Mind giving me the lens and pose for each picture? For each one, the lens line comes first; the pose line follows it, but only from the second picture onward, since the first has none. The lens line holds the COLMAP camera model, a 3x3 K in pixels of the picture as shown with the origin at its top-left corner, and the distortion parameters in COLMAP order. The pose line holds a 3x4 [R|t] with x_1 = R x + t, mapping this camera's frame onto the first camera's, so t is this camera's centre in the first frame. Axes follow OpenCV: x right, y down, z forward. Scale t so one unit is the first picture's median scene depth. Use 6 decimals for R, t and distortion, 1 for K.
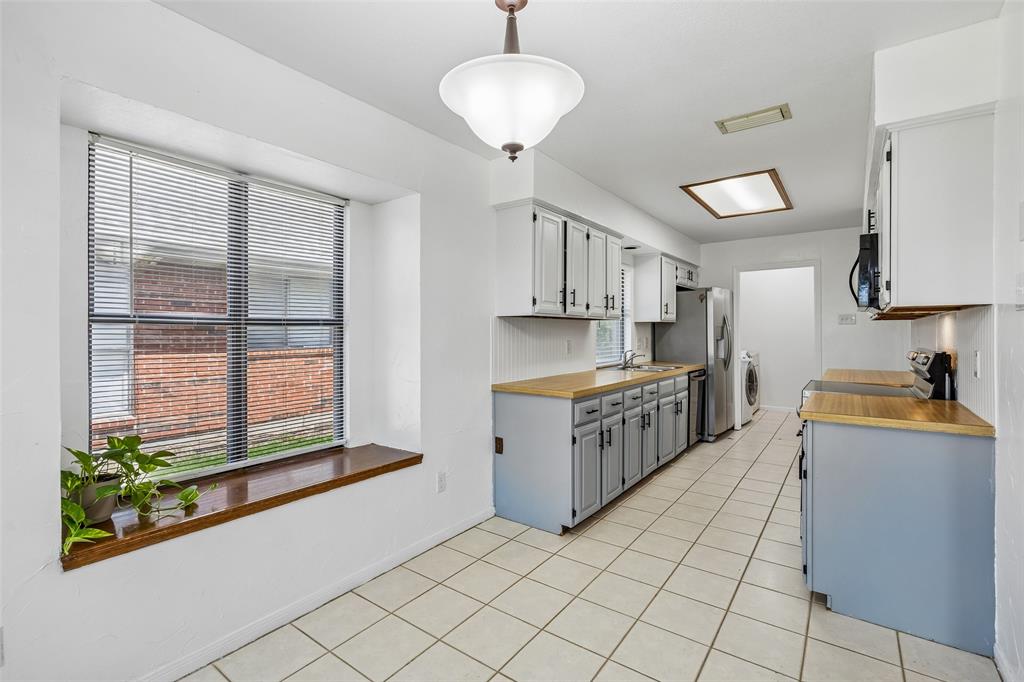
lens RADIAL K [[454.1, 0, 514.5], [0, 454.1, 333.5], [0, 0, 1]] dist [-0.002172, -0.000292]
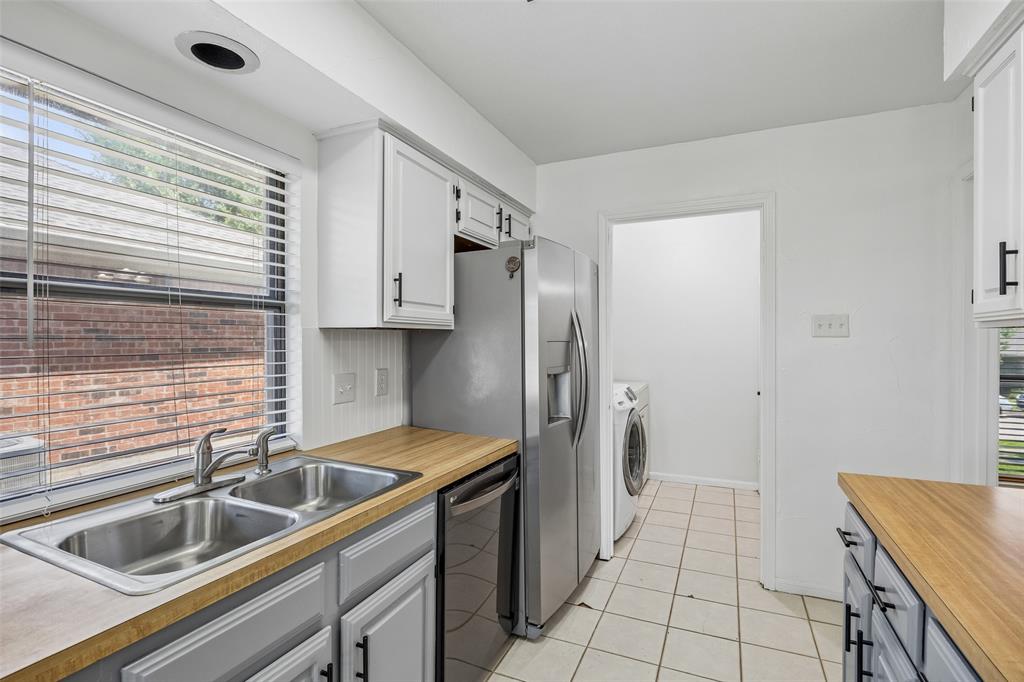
lens RADIAL K [[484.0, 0, 512.0], [0, 484.0, 341.0], [0, 0, 1]] dist [0.002295, 0.000263]
pose [[0.976778, 0.005023, 0.214195, 0.314410], [-0.005435, 0.999984, 0.001334, -0.015804], [-0.214185, -0.002468, 0.976790, 0.580009]]
